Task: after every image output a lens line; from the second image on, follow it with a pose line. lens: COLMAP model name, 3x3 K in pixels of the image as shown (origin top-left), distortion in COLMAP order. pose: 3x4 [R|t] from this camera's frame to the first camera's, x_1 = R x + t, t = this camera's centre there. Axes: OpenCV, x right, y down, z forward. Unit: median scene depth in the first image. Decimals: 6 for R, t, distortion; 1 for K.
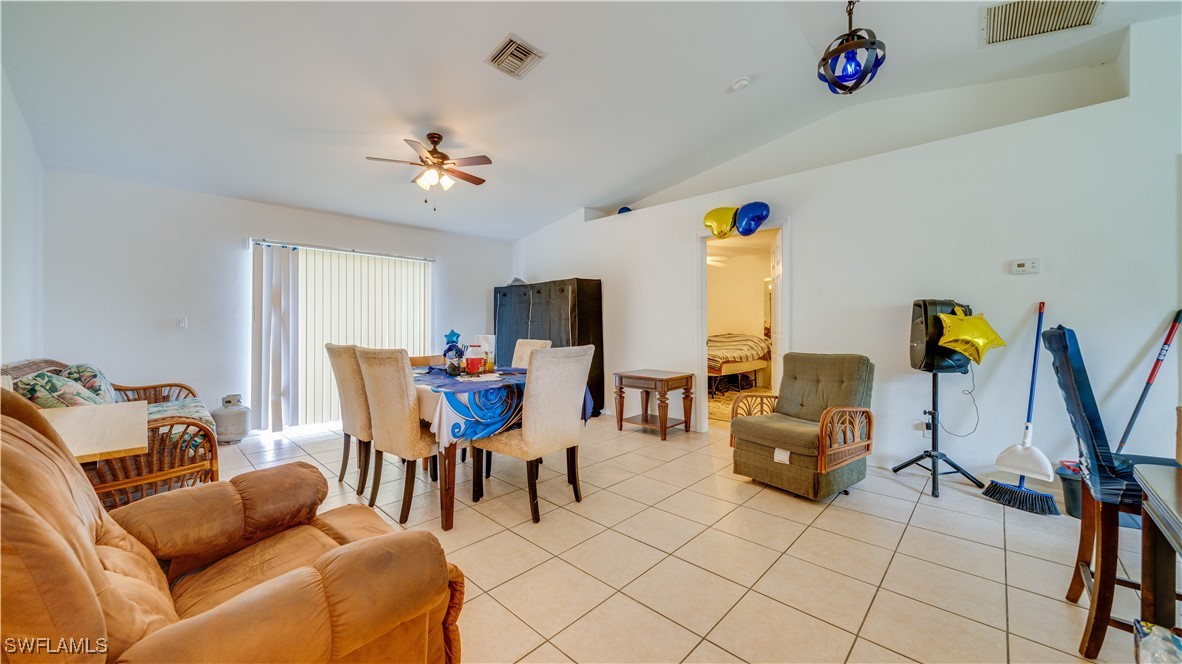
lens RADIAL K [[433.4, 0, 590.0], [0, 433.4, 325.7], [0, 0, 1]] dist [0.000272, 0.000023]
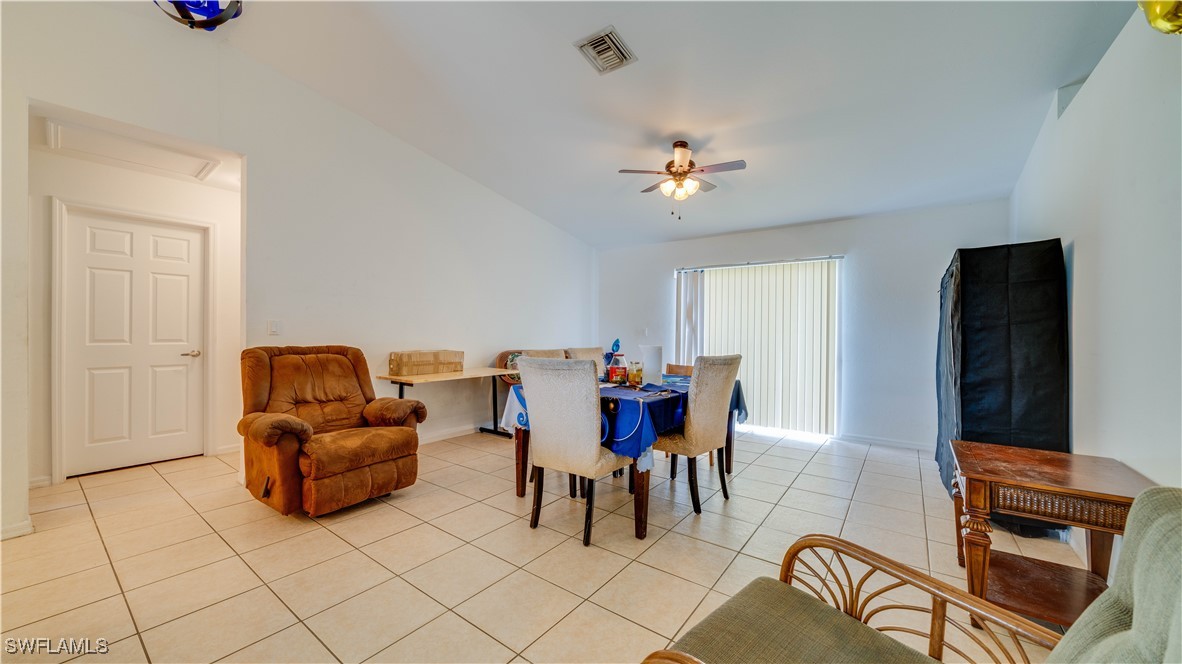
lens RADIAL K [[433.4, 0, 589.2], [0, 433.4, 331.5], [0, 0, 1]] dist [0.000272, 0.000023]
pose [[0.112055, 0.002042, -0.993700, 0.499600], [-0.014032, 0.999901, 0.000472, -0.004401], [0.993603, 0.013891, 0.112073, 0.565535]]
